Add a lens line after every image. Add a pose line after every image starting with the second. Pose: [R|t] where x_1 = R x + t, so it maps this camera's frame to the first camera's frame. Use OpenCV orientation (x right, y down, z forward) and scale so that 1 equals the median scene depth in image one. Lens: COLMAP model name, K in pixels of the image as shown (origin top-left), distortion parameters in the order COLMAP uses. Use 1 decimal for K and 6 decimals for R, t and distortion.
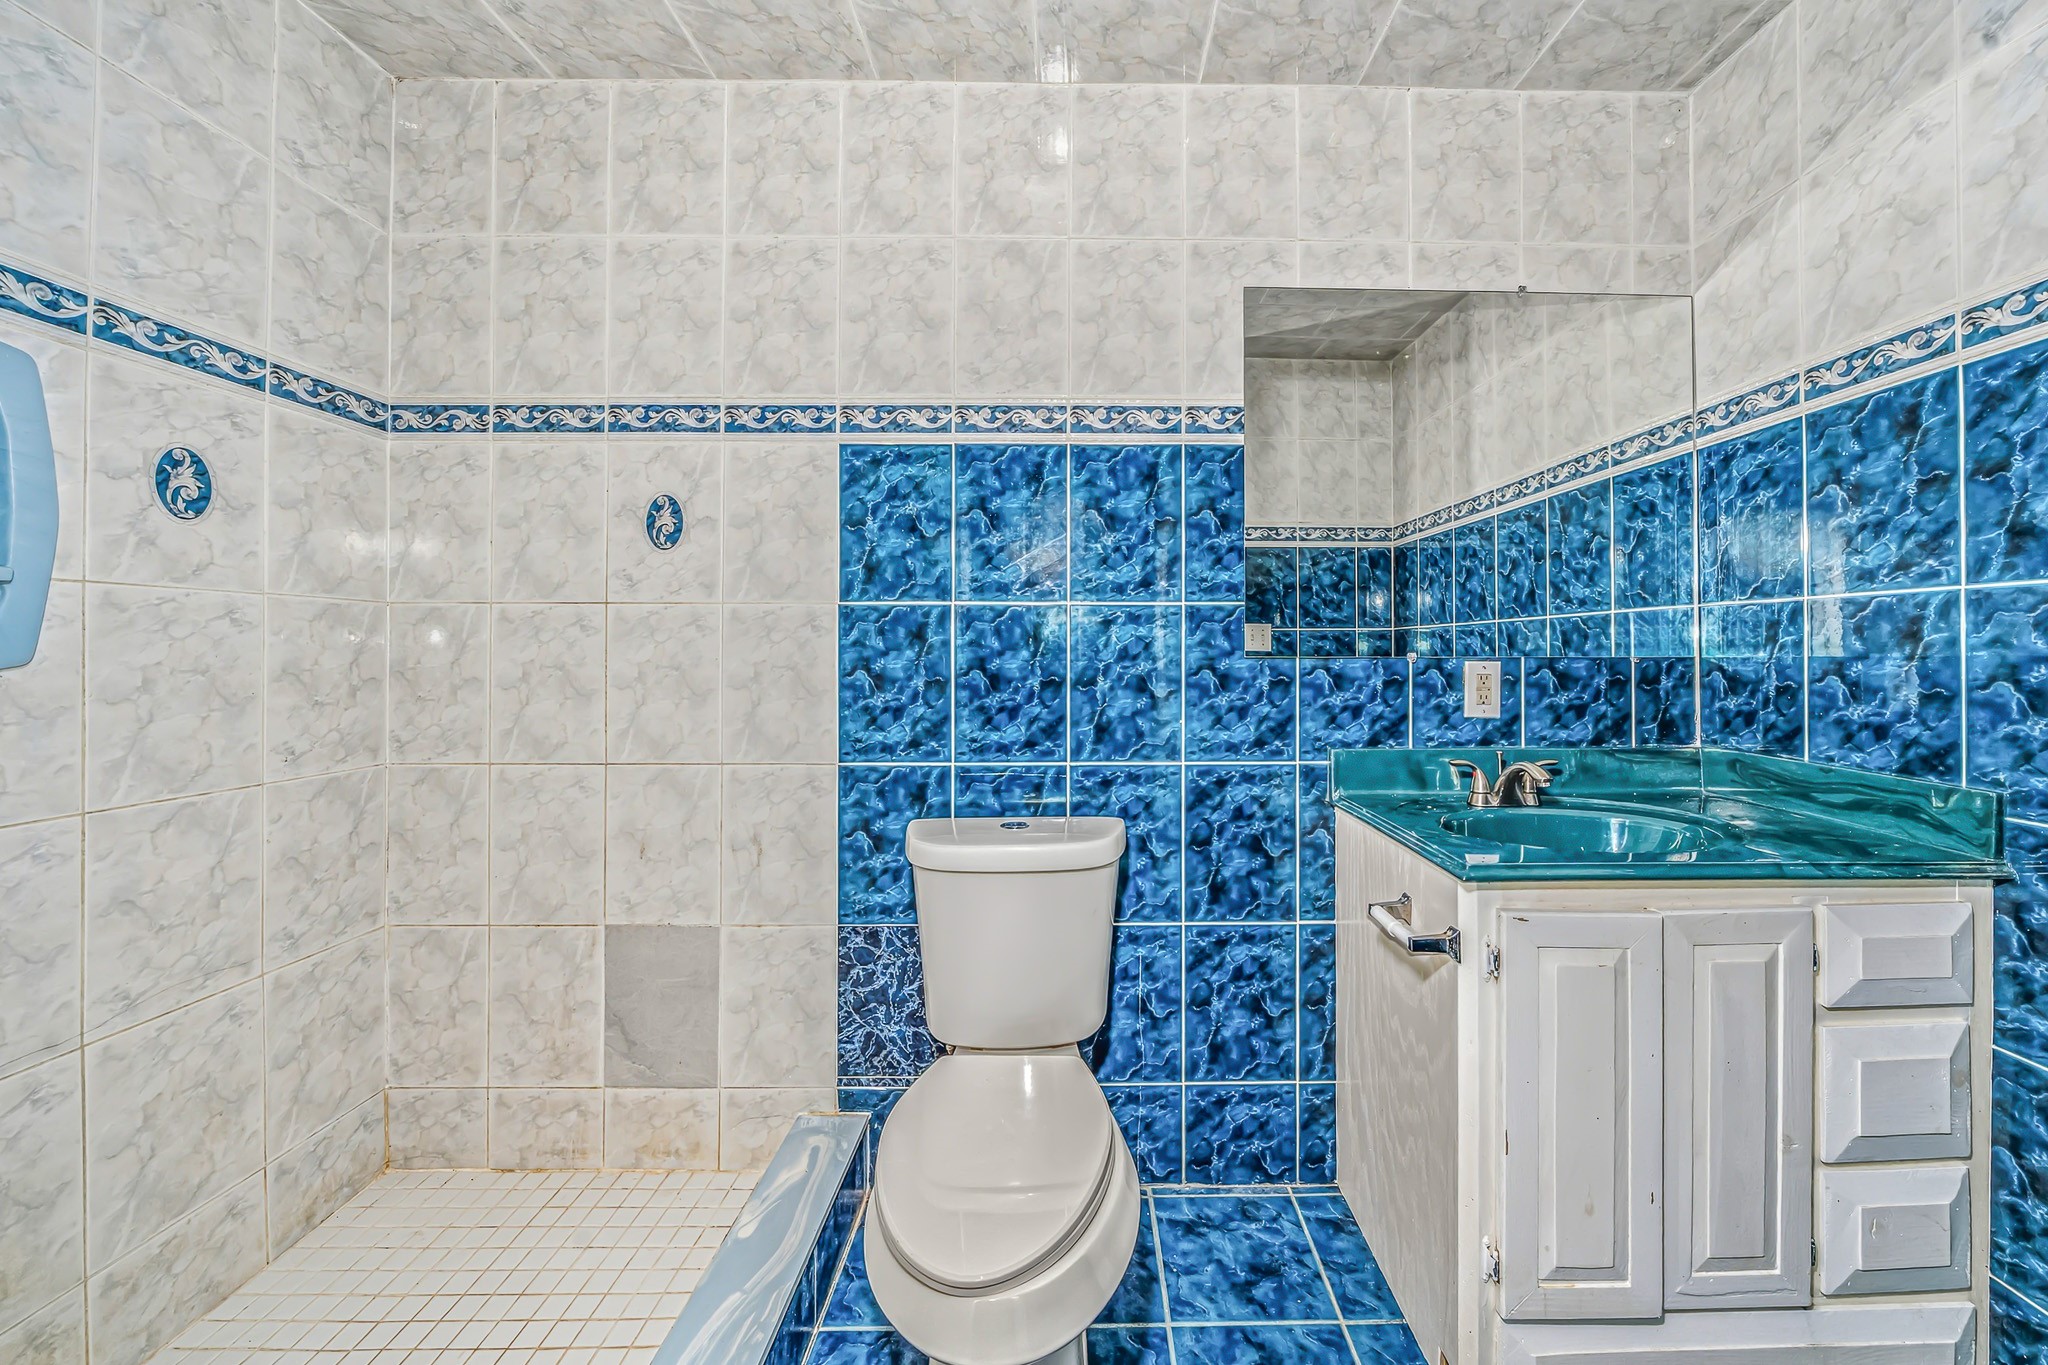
lens RADIAL K [[707.8, 0, 1075.5], [0, 707.8, 646.1], [0, 0, 1]] dist [-0.000936, -0.000240]
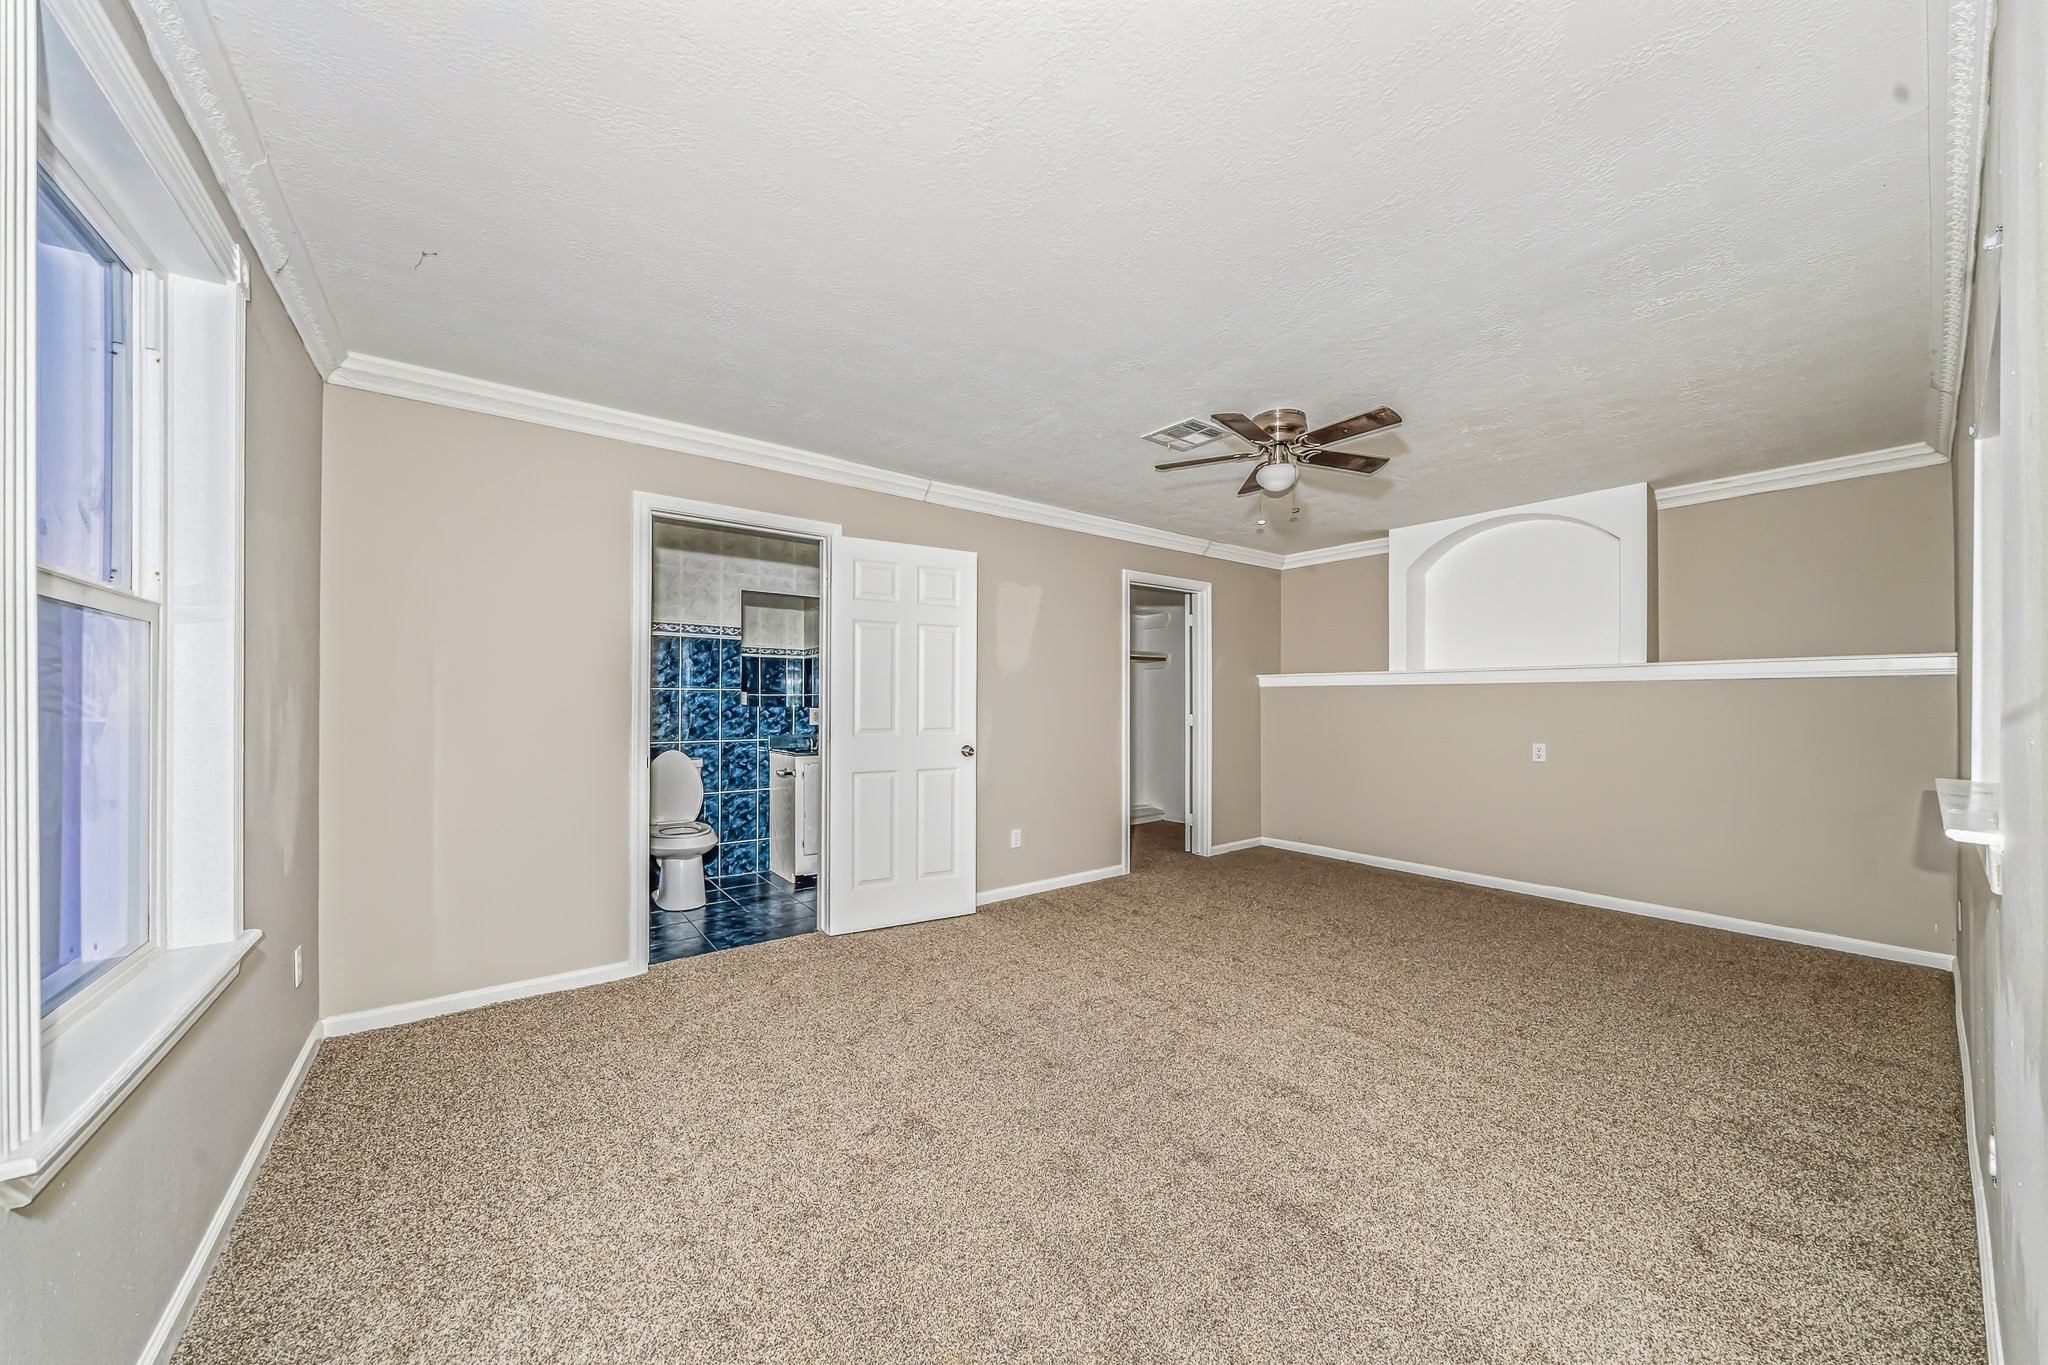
lens RADIAL K [[707.8, 0, 1028.8], [0, 707.8, 696.0], [0, 0, 1]] dist [-0.000936, -0.000240]
pose [[0.792134, 0.007237, 0.610304, -0.673565], [-0.004567, 0.999972, -0.005931, -0.020597], [-0.610330, 0.001911, 0.792145, -2.293252]]
